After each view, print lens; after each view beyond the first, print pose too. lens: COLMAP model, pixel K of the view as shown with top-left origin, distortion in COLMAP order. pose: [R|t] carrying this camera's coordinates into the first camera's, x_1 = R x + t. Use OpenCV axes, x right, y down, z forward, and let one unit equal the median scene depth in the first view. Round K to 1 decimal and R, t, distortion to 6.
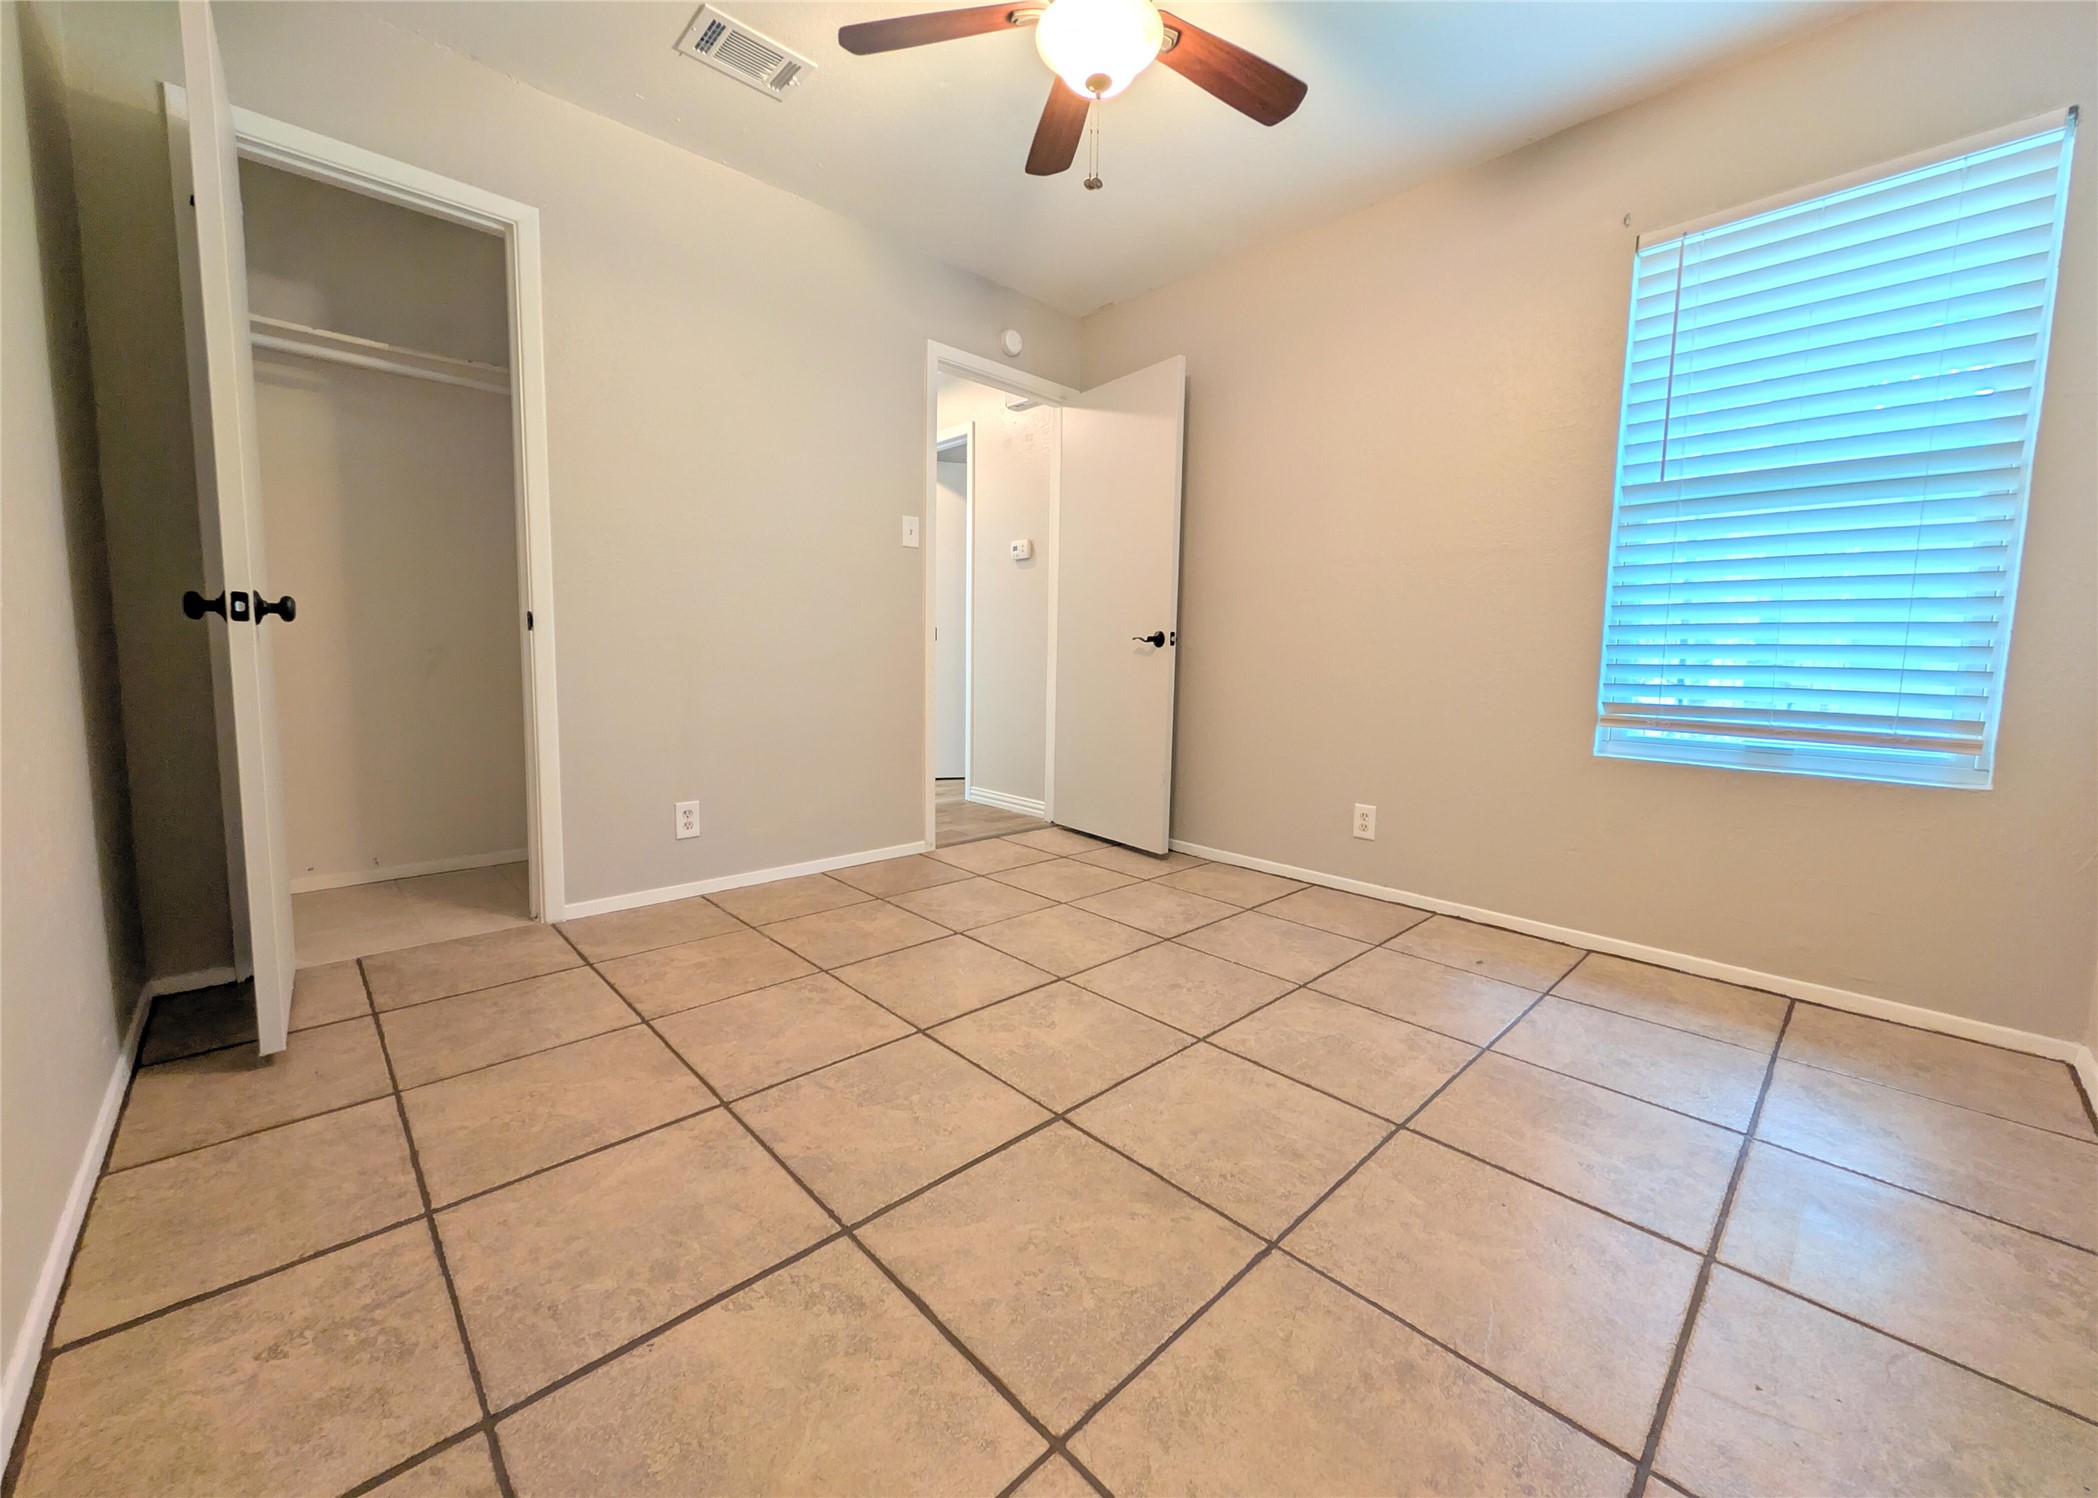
lens RADIAL K [[811.5, 0, 1067.4], [0, 811.5, 725.8], [0, 0, 1]] dist [0.000937, 0.000011]
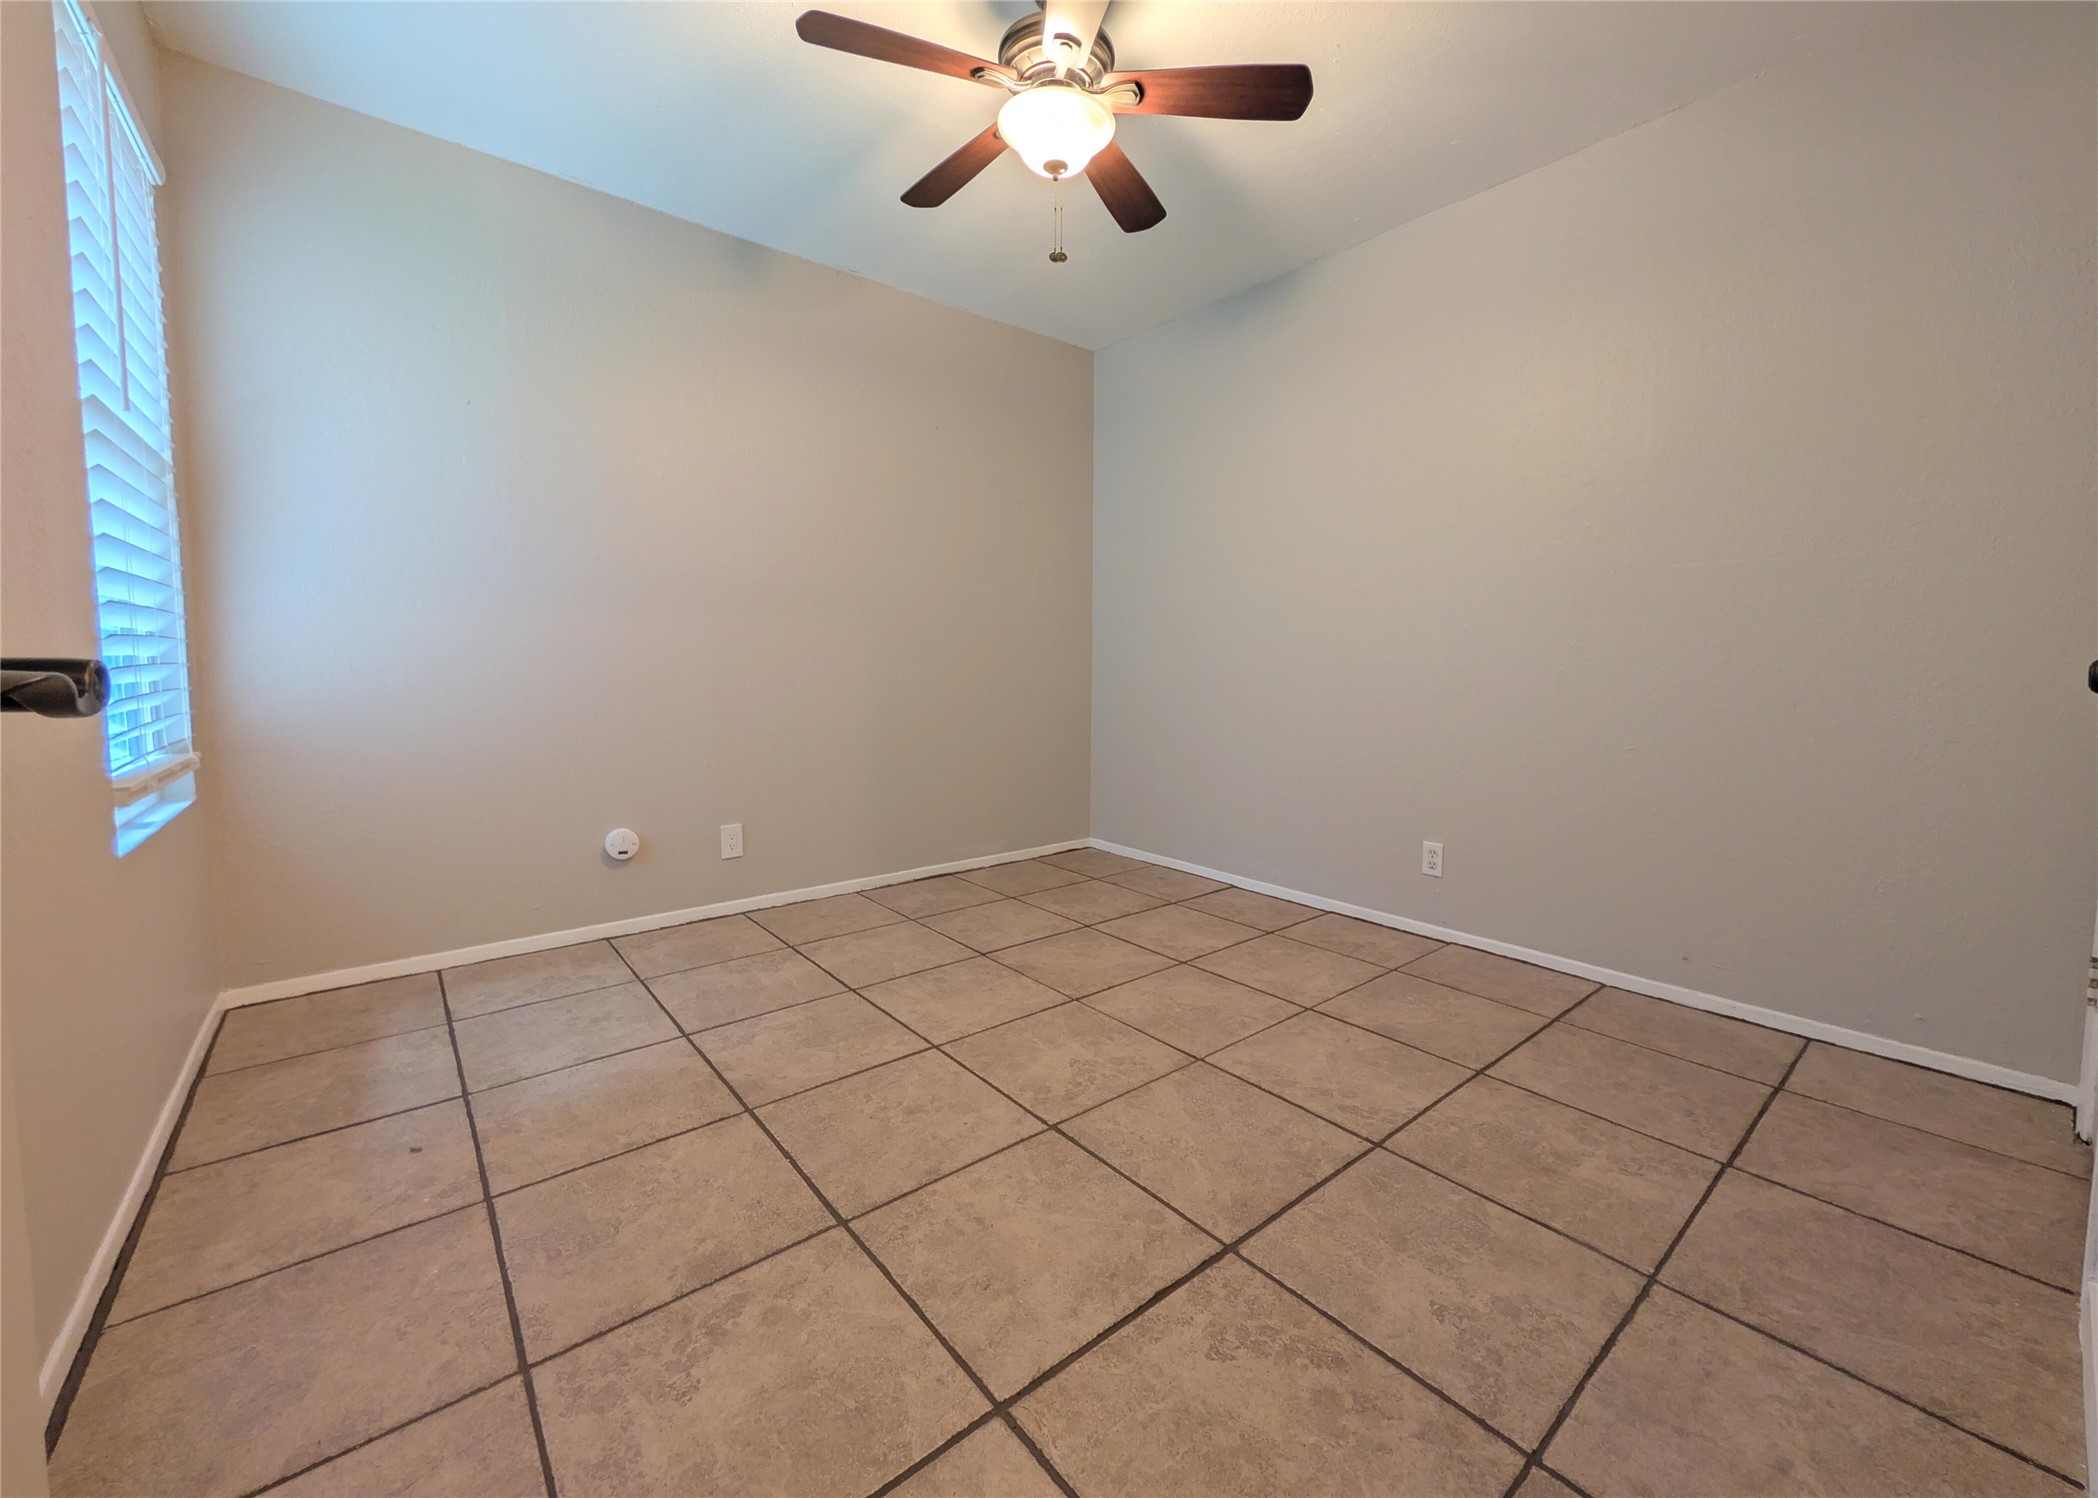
lens RADIAL K [[811.5, 0, 1067.4], [0, 811.5, 725.8], [0, 0, 1]] dist [0.000937, 0.000011]
pose [[-0.996165, -0.031067, 0.081794, -0.081749], [-0.016582, 0.984931, 0.172149, -0.214684], [-0.085910, 0.170132, -0.981669, 1.919781]]
